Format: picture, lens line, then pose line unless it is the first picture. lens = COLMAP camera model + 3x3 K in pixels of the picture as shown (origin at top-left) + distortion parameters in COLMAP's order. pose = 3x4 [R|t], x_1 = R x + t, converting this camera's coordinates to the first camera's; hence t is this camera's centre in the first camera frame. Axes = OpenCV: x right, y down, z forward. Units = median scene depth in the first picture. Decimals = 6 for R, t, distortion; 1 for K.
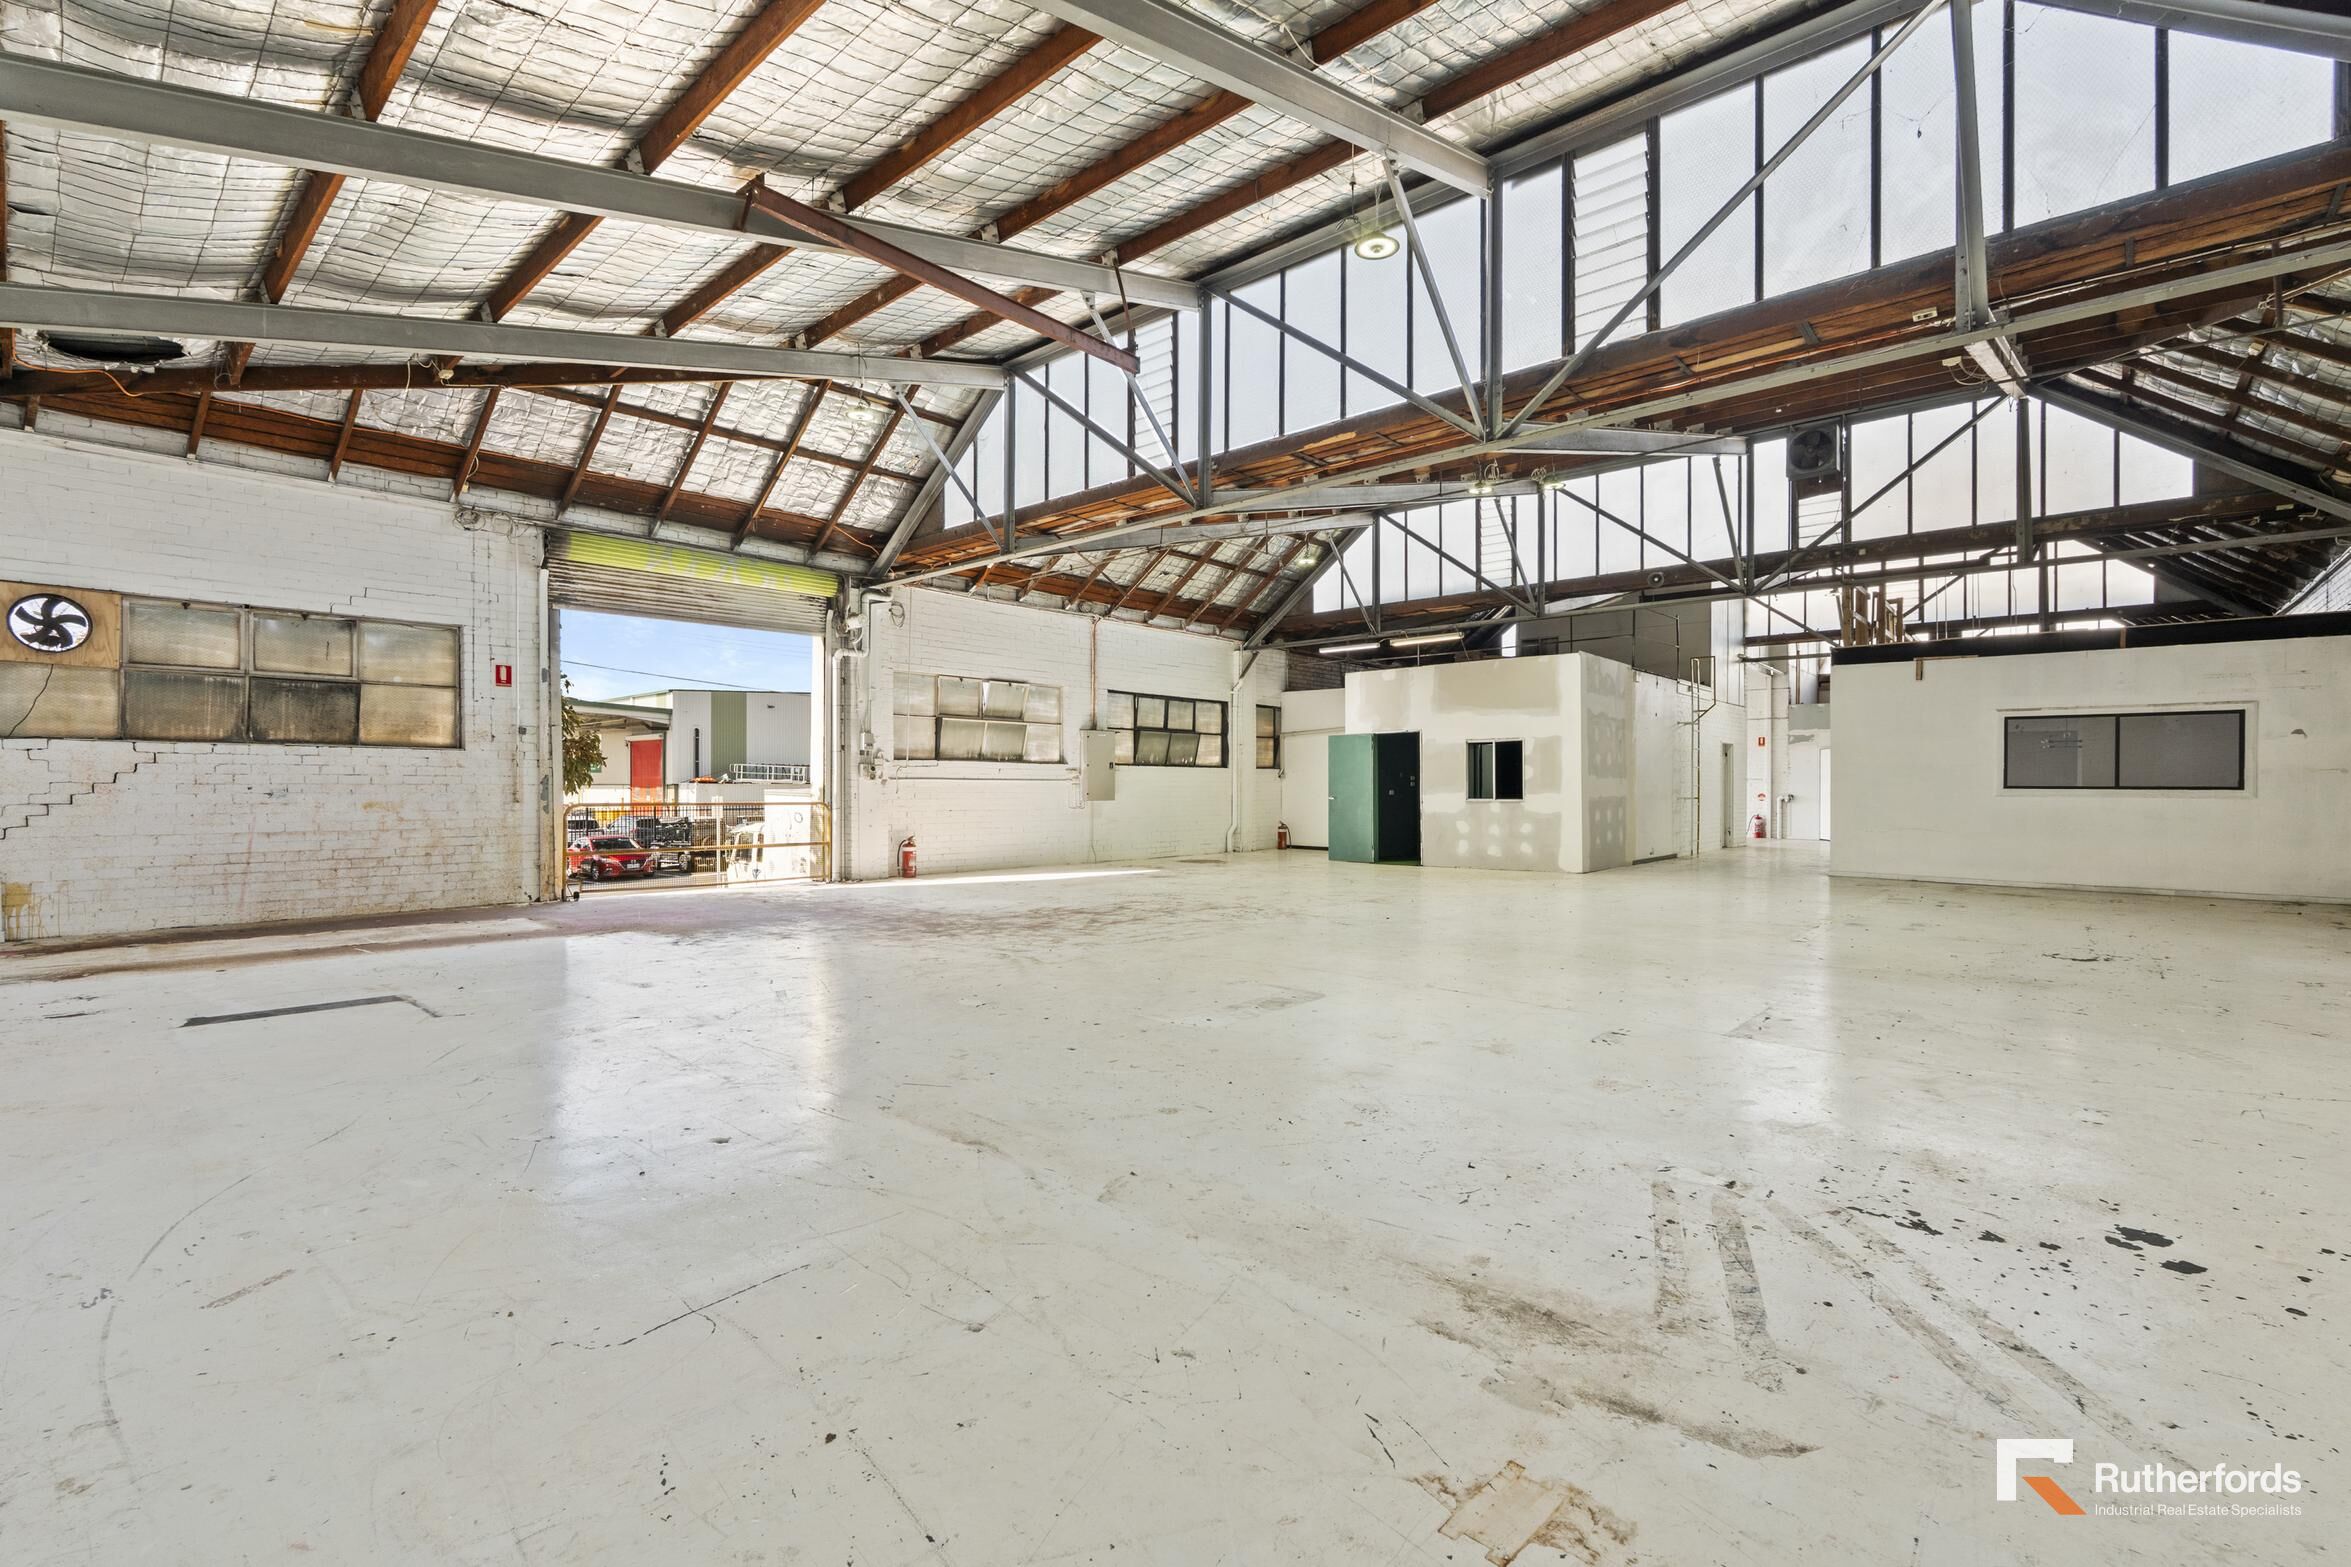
lens RADIAL K [[1031.8, 0, 1175.5], [0, 1031.8, 783.5], [0, 0, 1]] dist [-0.000372, 0.000222]
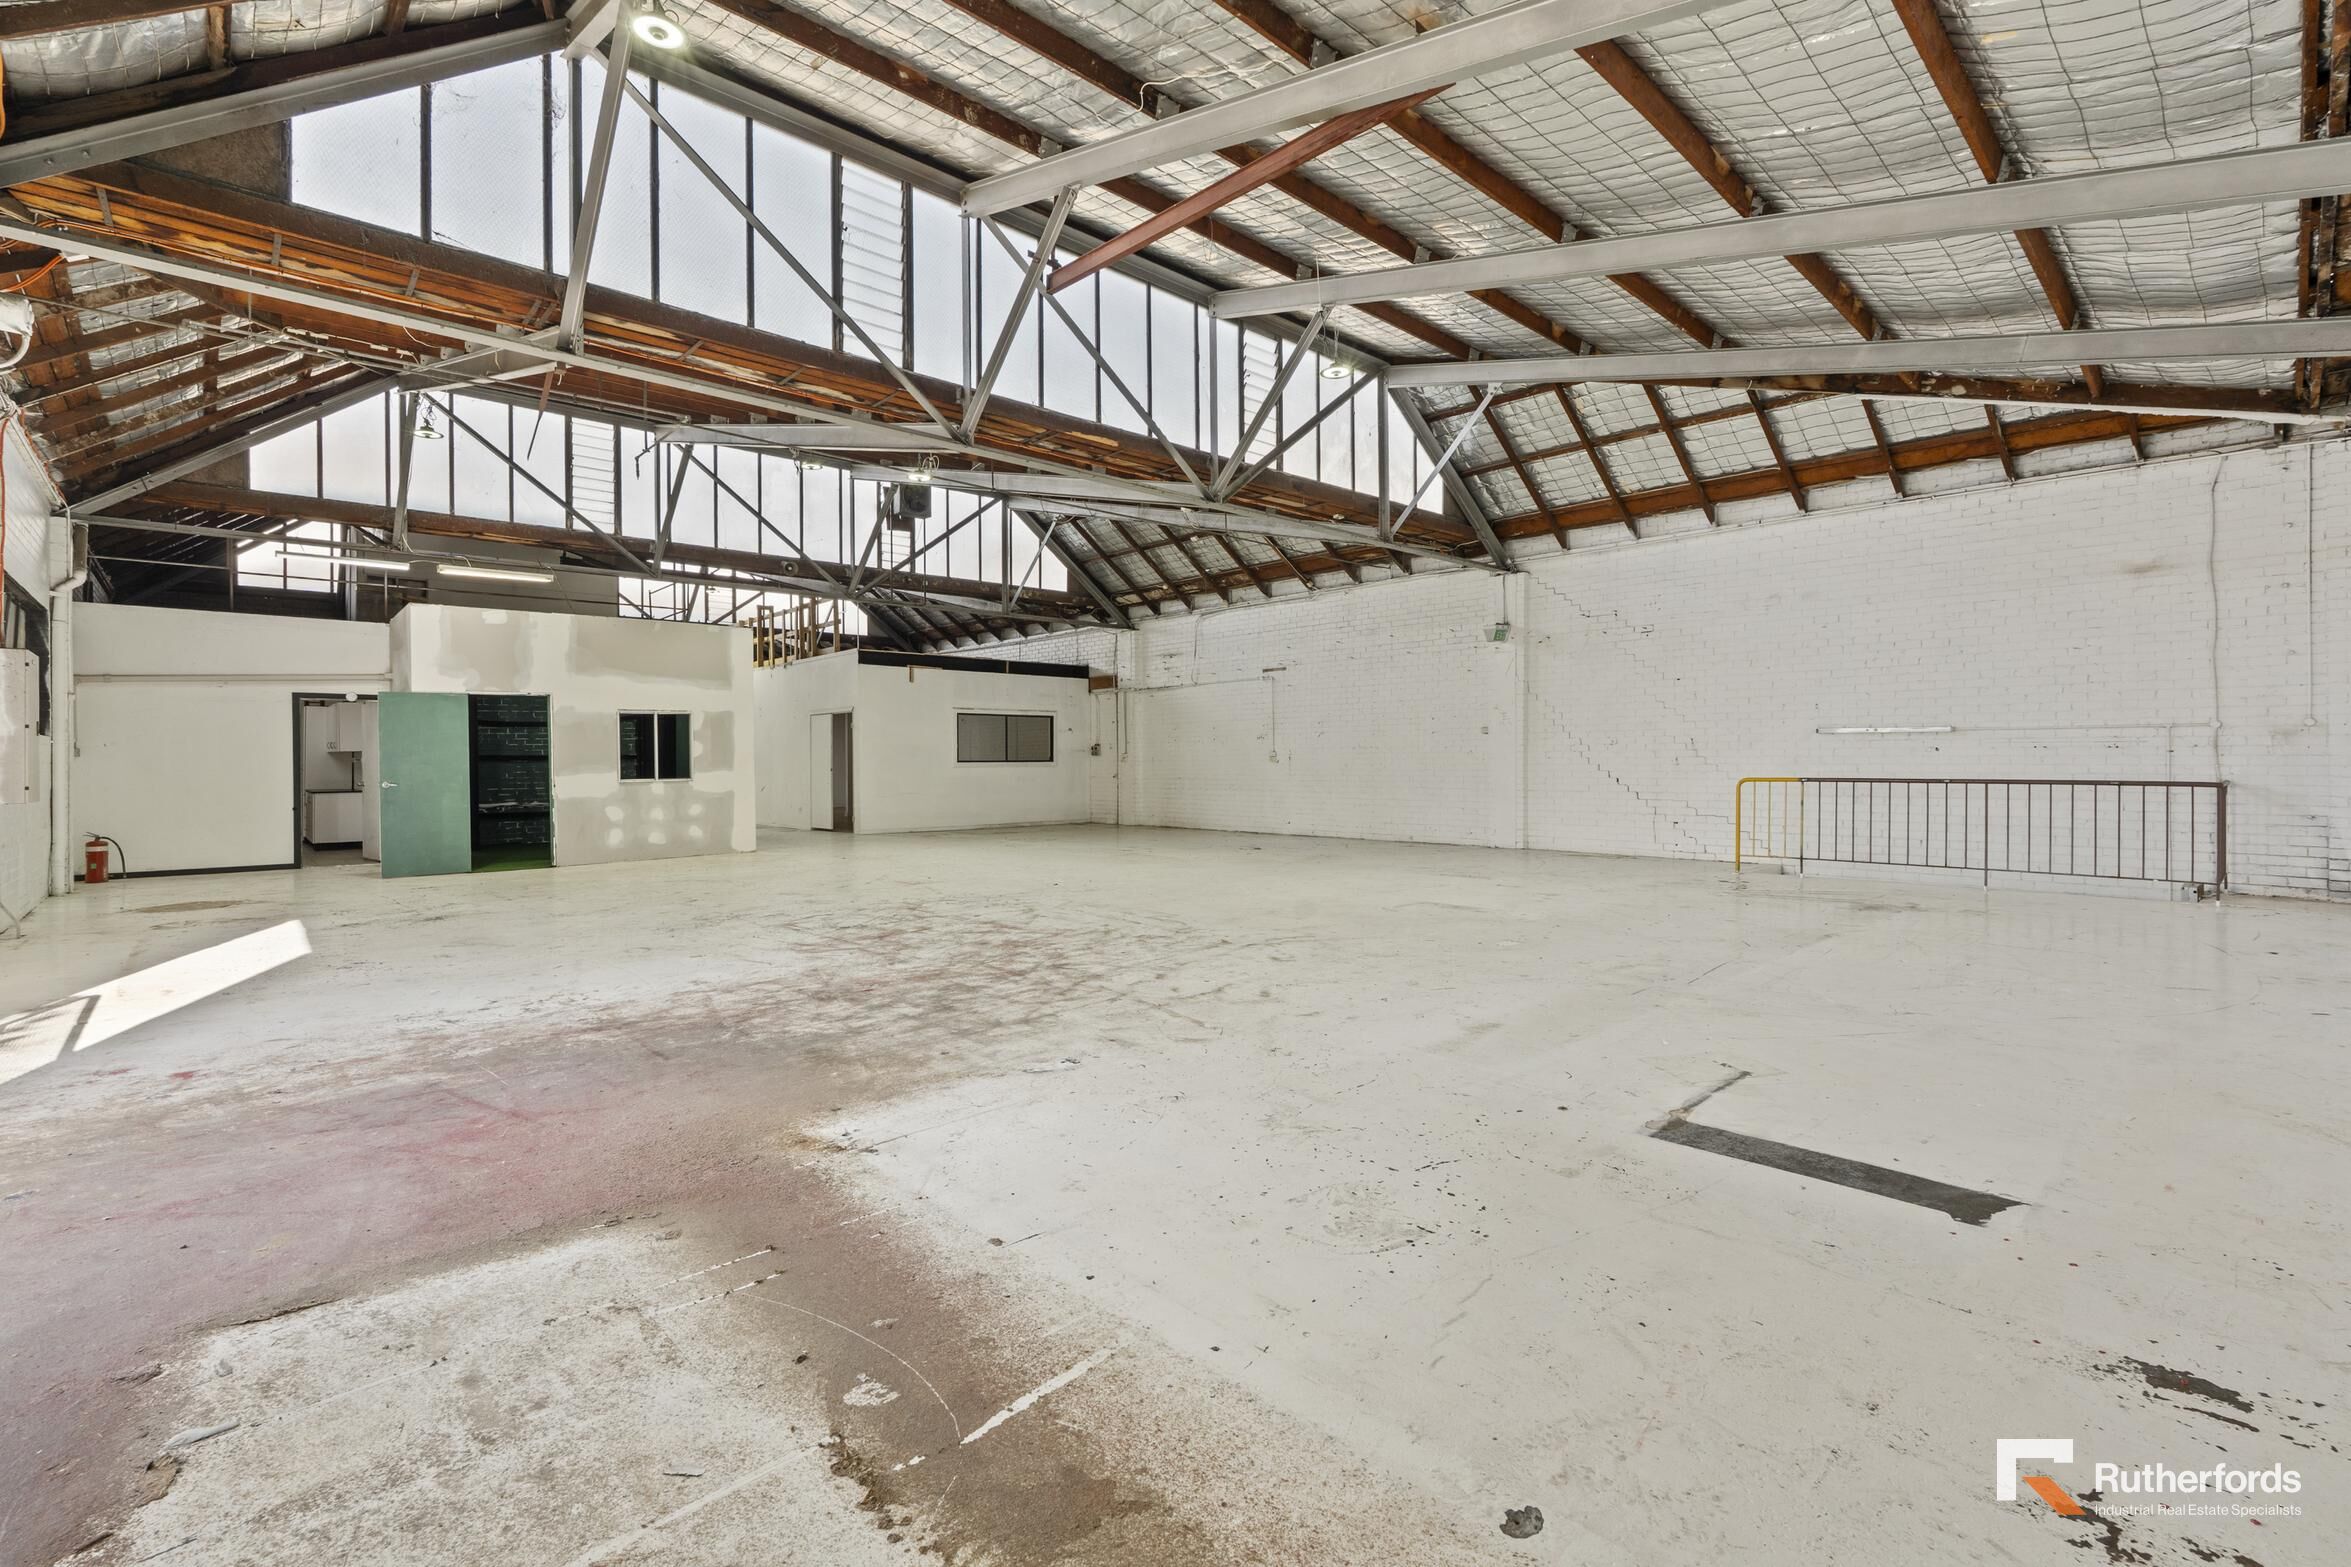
lens RADIAL K [[1039.9, 0, 1180.8], [0, 1039.9, 760.9], [0, 0, 1]] dist [-0.002373, 0.000041]
pose [[0.090927, -0.005807, 0.995841, -0.572080], [0.006470, 0.999965, 0.005240, -0.002105], [-0.995836, 0.005967, 0.090962, 0.510523]]
